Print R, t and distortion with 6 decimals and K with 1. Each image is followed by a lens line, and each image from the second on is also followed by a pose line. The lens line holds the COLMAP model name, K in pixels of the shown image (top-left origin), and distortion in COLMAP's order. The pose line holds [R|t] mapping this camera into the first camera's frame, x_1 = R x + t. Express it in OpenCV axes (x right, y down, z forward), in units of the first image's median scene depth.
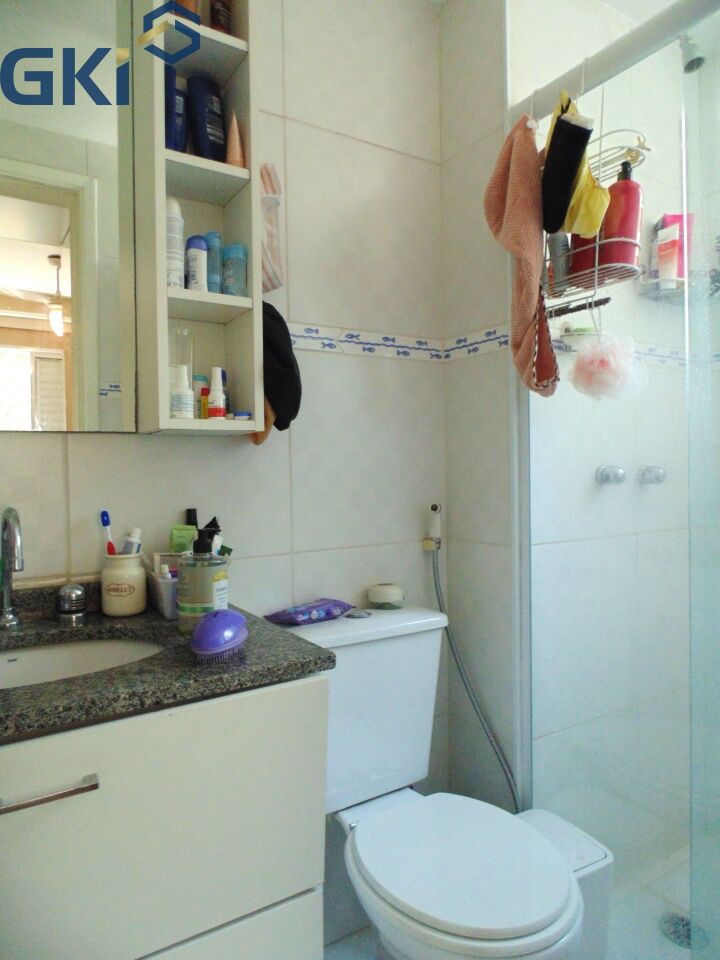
lens RADIAL K [[650.1, 0, 357.2], [0, 650.1, 478.2], [0, 0, 1]] dist [-0.027057, 0.002400]
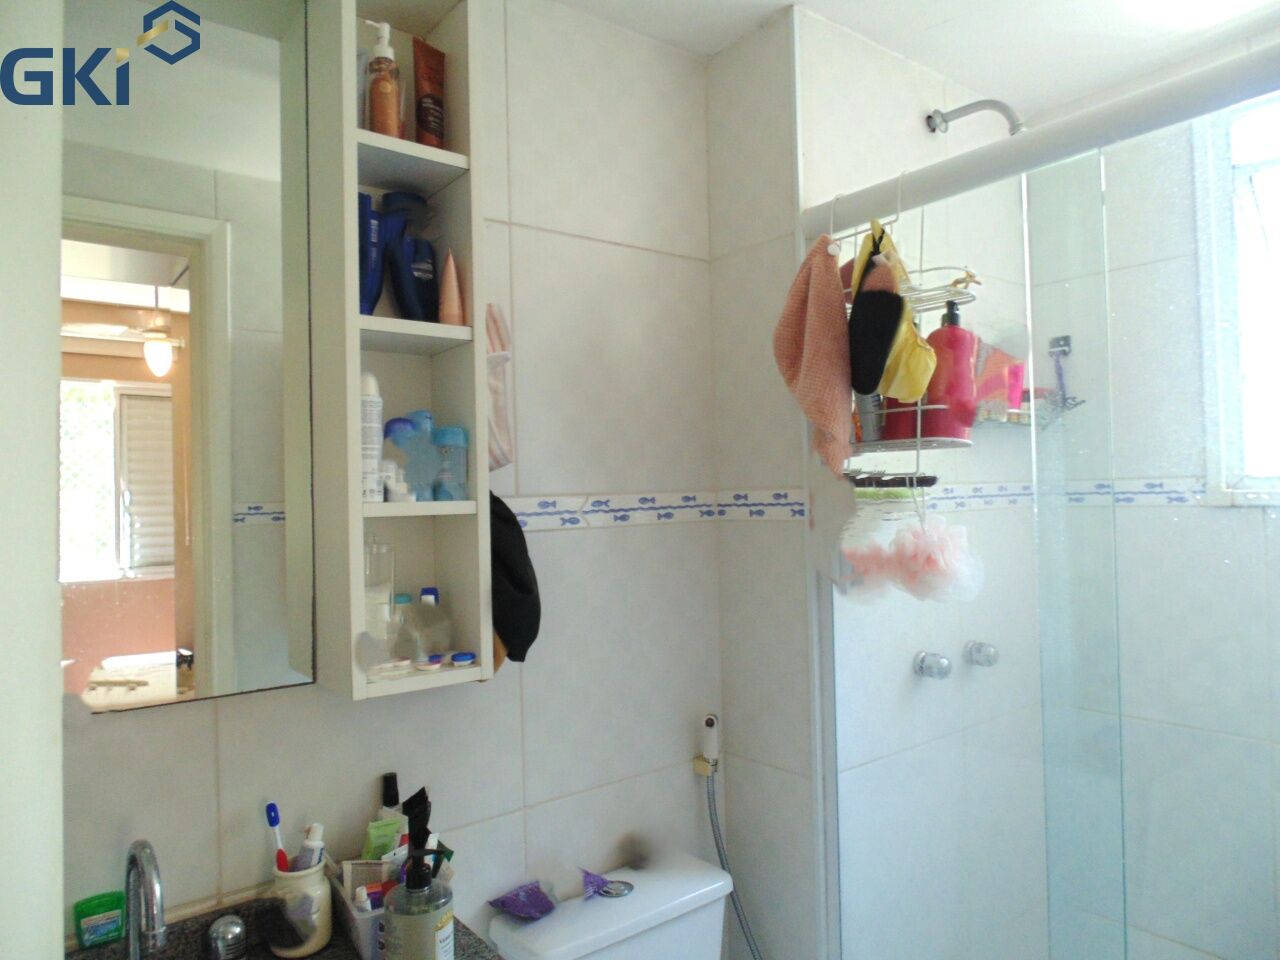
lens RADIAL K [[866.8, 0, 654.2], [0, 866.8, 469.6], [0, 0, 1]] dist [-0.027057, 0.002400]
pose [[0.994295, -0.007704, 0.106391, -0.059353], [0.011783, 0.999217, -0.037761, -0.249581], [-0.106016, 0.038800, 0.993607, -0.005843]]
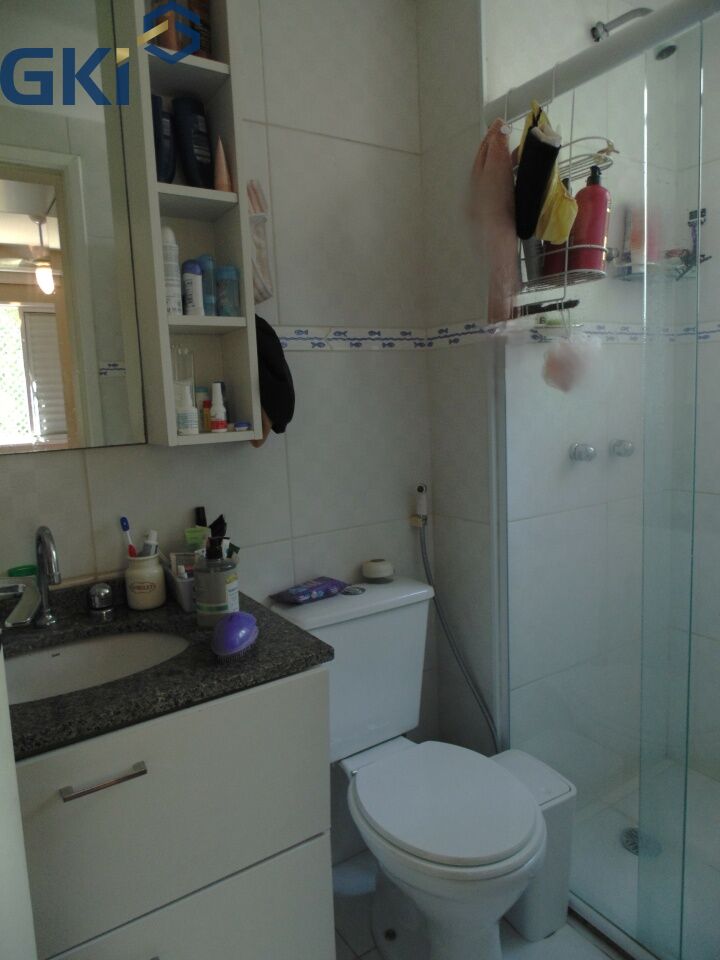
lens RADIAL K [[650.1, 0, 359.0], [0, 650.1, 480.6], [0, 0, 1]] dist [-0.027057, 0.002400]
pose [[0.999482, -0.031158, 0.008079, 0.008549], [0.030009, 0.992769, 0.116231, -0.116397], [-0.011642, -0.115928, 0.993189, -0.097795]]
